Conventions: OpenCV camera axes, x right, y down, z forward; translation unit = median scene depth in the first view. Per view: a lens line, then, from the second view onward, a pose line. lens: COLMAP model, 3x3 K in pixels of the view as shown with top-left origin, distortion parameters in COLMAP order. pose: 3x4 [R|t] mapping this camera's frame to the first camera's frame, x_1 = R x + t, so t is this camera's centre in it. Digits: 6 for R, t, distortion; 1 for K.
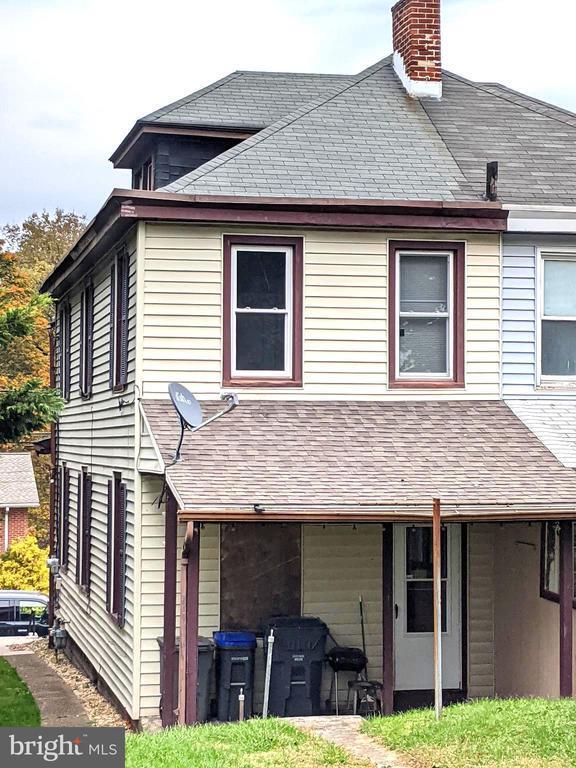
lens RADIAL K [[1587.2, 0, 286.1], [0, 1587.2, 394.7], [0, 0, 1]] dist [0.312693, -0.360764]
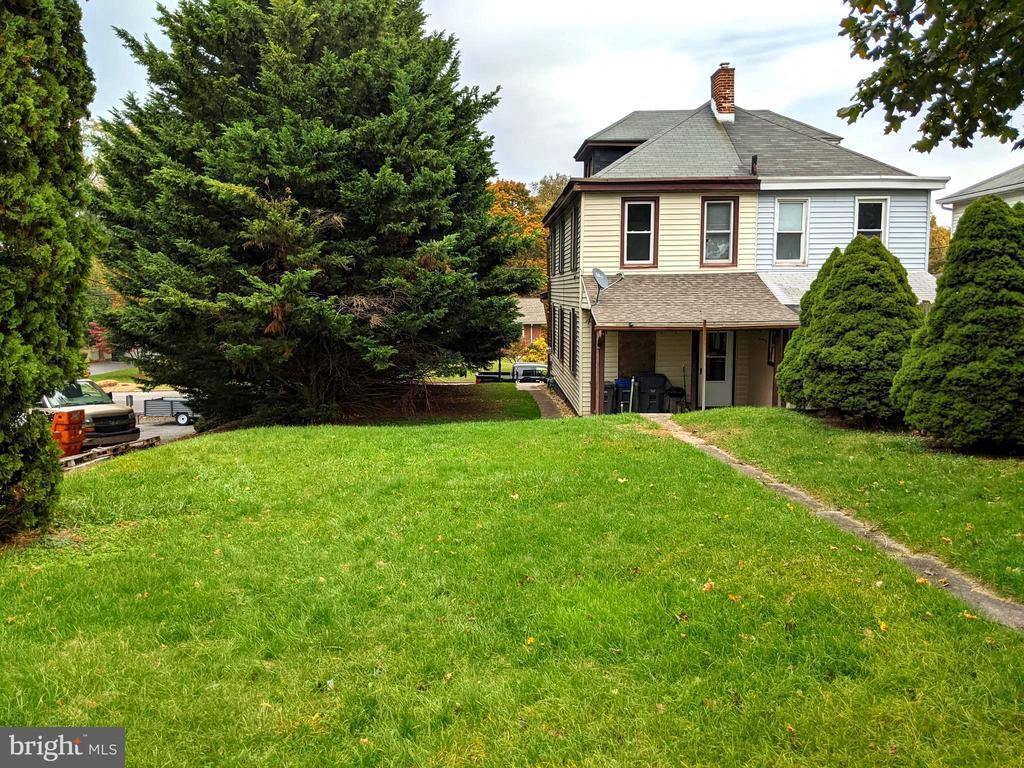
lens RADIAL K [[812.2, 0, 506.8], [0, 812.2, 388.2], [0, 0, 1]] dist [0.066493, -0.123170]
pose [[0.978593, 0.014143, -0.205317, 0.038202], [0.016445, 0.989073, 0.146508, -0.008835], [0.205146, -0.146748, 0.967667, -0.130694]]
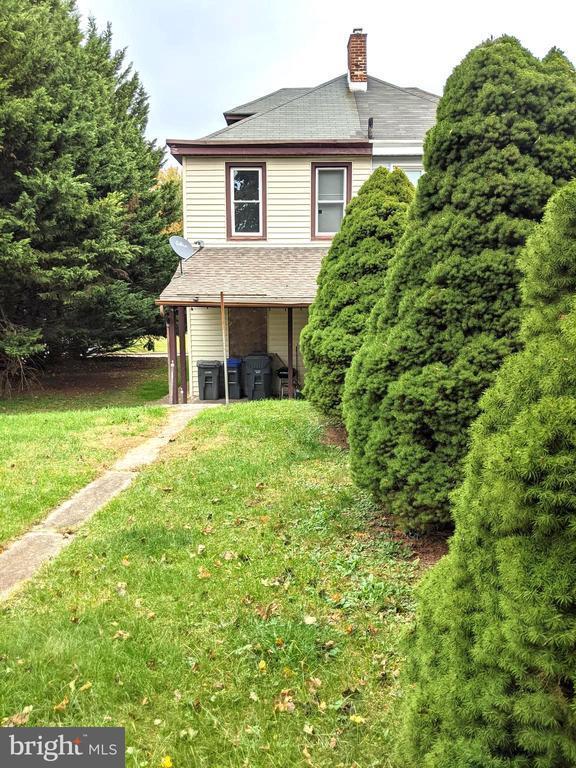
lens RADIAL K [[609.2, 0, 292.2], [0, 609.2, 386.0], [0, 0, 1]] dist [0.066493, -0.123170]
pose [[0.976481, 0.032418, -0.213152, 0.210757], [0.010732, 0.980097, 0.198229, 0.022569], [0.215336, -0.195854, 0.956698, 0.224327]]
